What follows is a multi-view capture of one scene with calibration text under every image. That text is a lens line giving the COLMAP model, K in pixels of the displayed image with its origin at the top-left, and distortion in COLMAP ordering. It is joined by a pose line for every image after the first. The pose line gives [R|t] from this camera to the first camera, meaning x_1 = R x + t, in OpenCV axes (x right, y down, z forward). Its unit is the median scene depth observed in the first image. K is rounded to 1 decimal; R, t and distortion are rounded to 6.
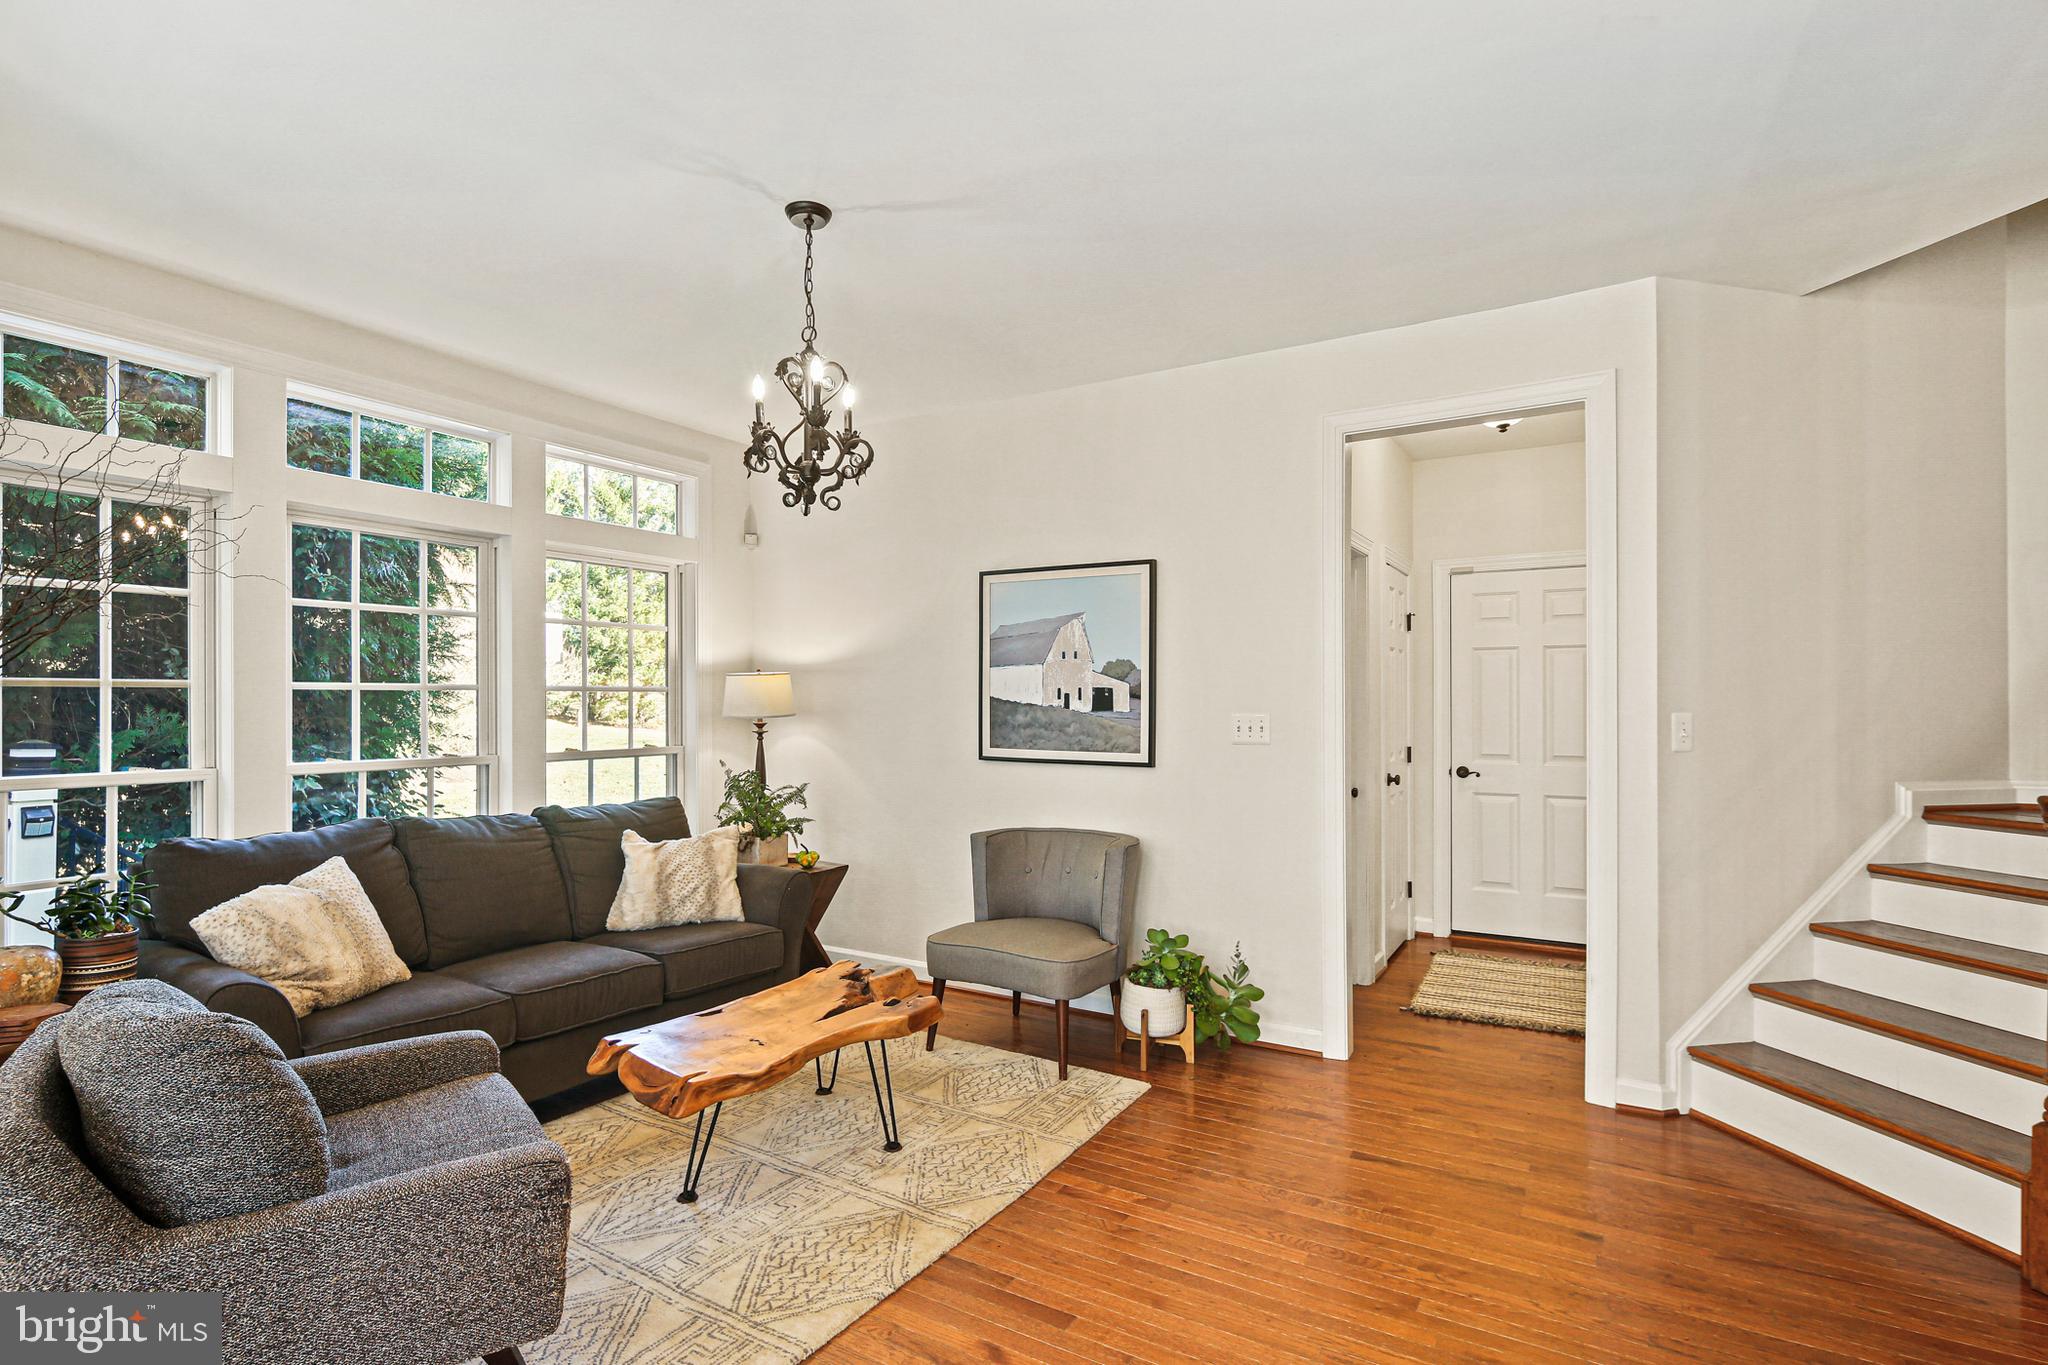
lens RADIAL K [[999.0, 0, 1013.8], [0, 999.0, 692.4], [0, 0, 1]] dist [0.005369, -0.004721]
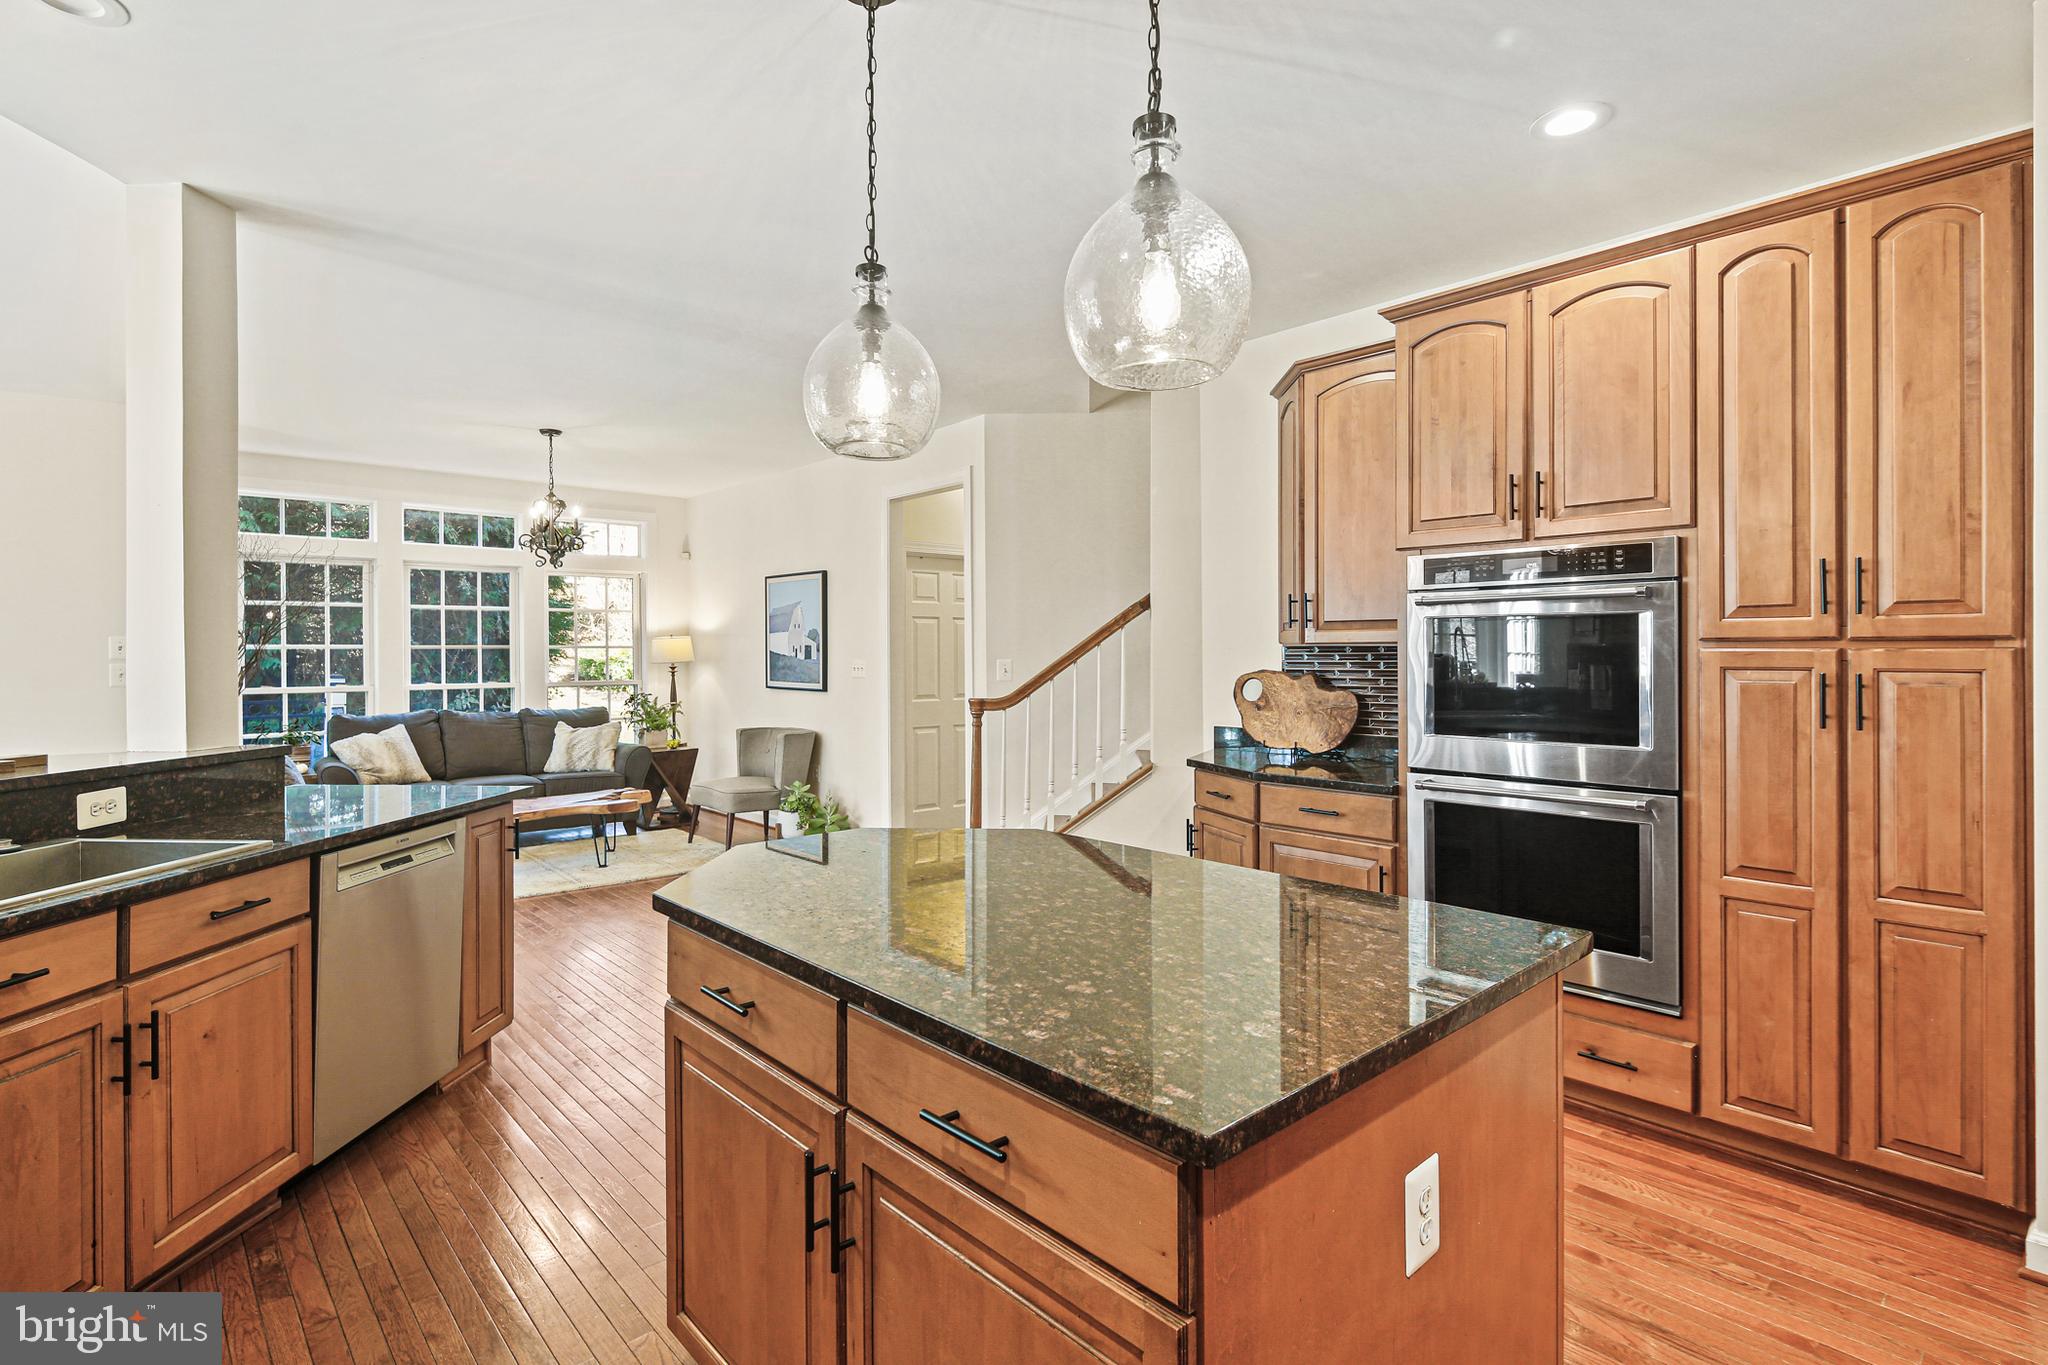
lens RADIAL K [[999.0, 0, 1023.2], [0, 999.0, 662.1], [0, 0, 1]] dist [0.005369, -0.004721]
pose [[0.955625, -0.001099, -0.294585, 1.003620], [0.006110, 0.999852, 0.016091, -0.001260], [0.294524, -0.017177, 0.955490, -0.553250]]
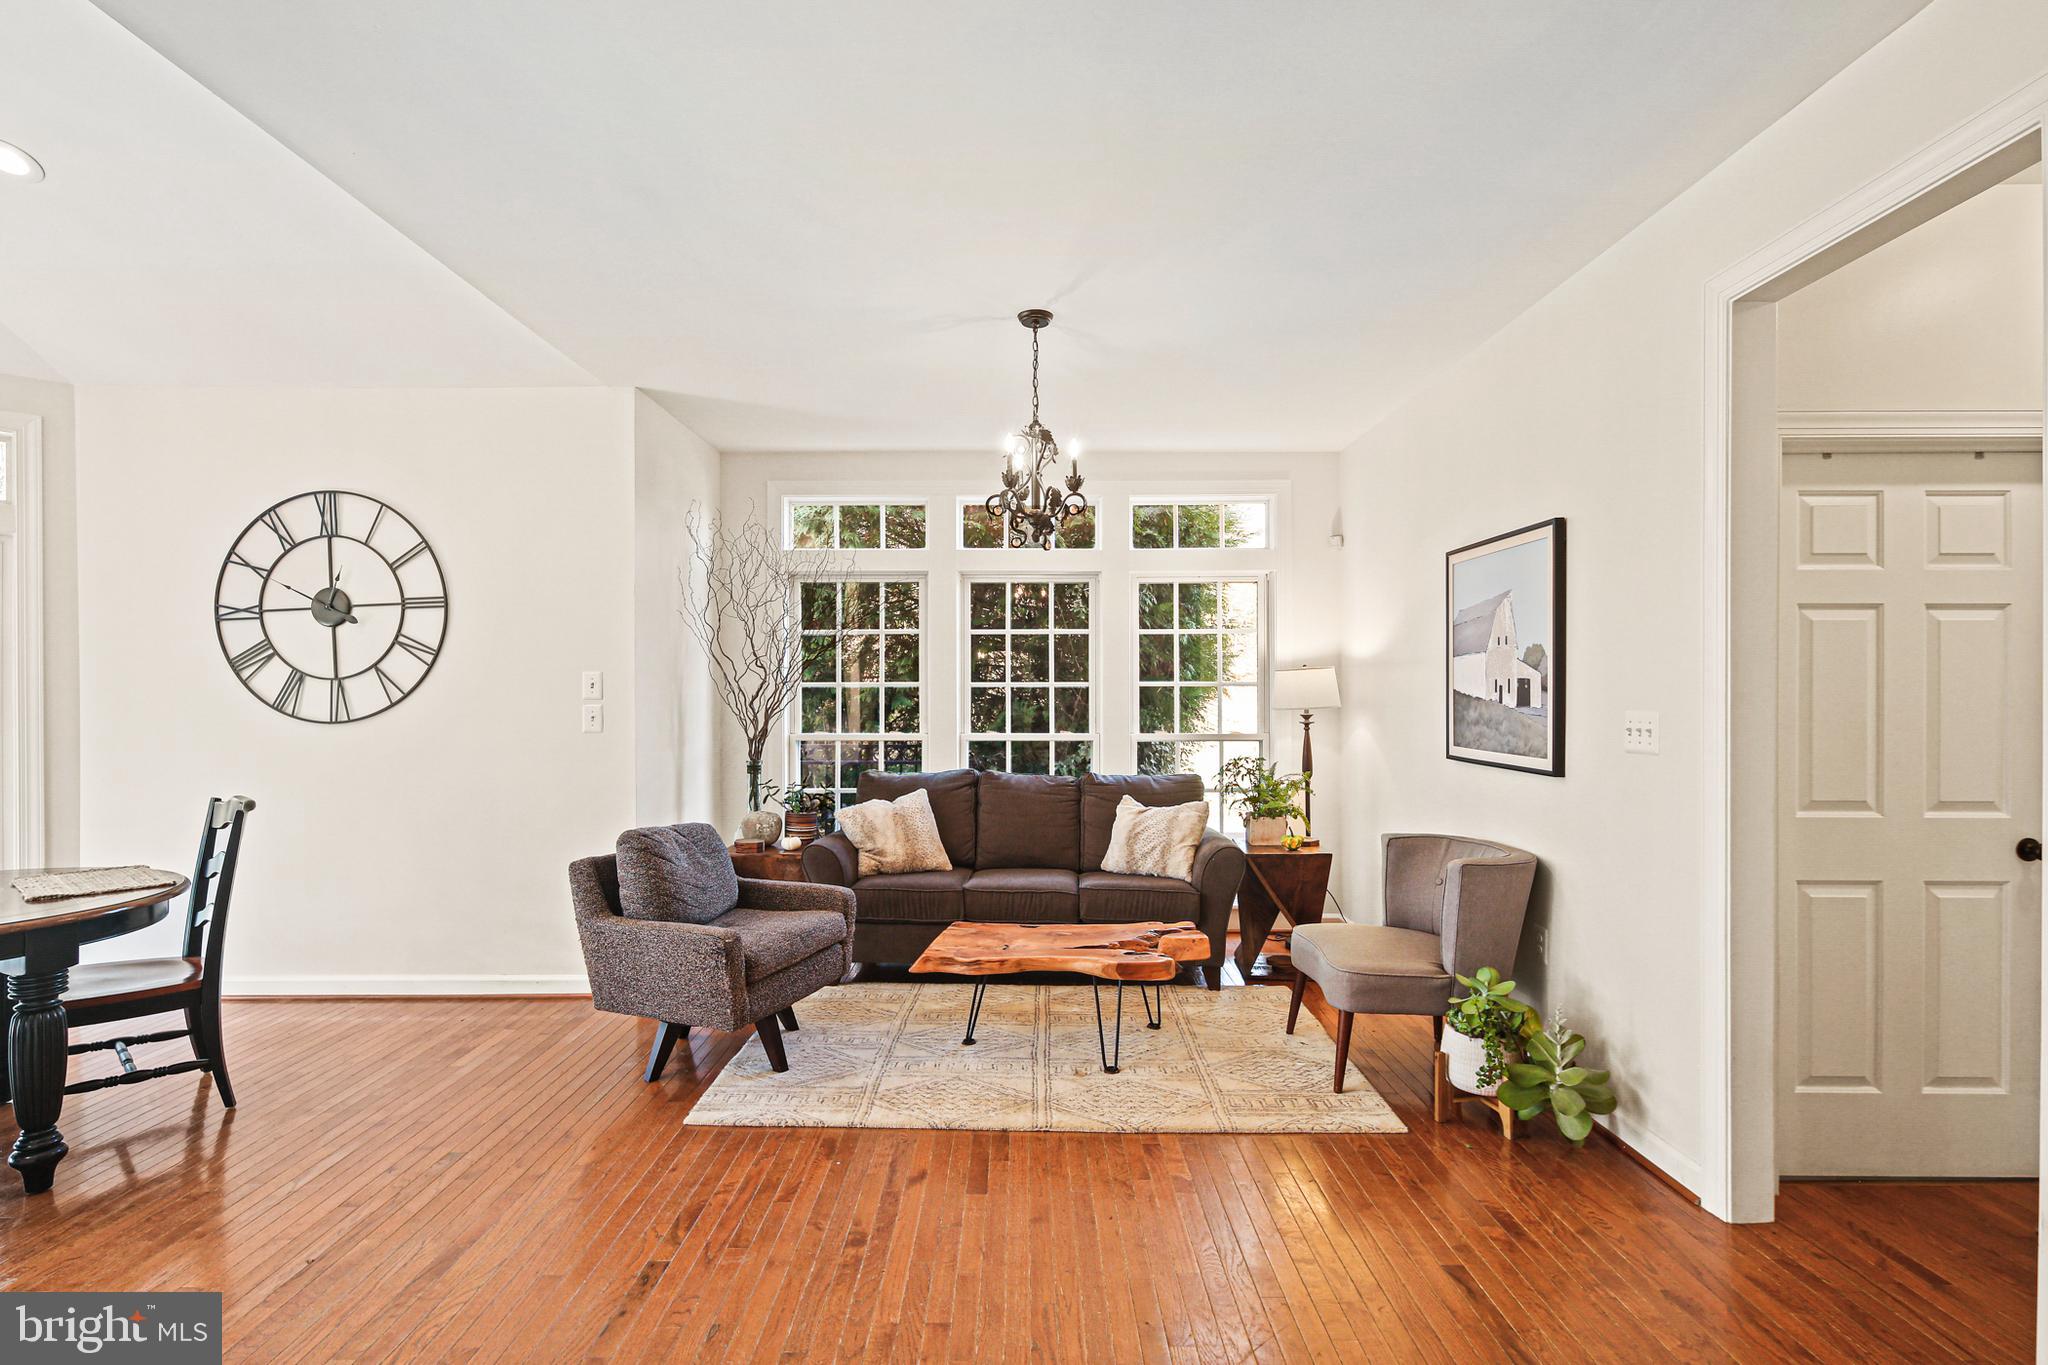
lens RADIAL K [[999.0, 0, 1019.6], [0, 999.0, 697.7], [0, 0, 1]] dist [0.005369, -0.004721]
pose [[0.509814, 0.002649, -0.860281, 0.630757], [0.007940, 0.999938, 0.007784, 0.001693], [0.860248, -0.010799, 0.509762, 0.228845]]
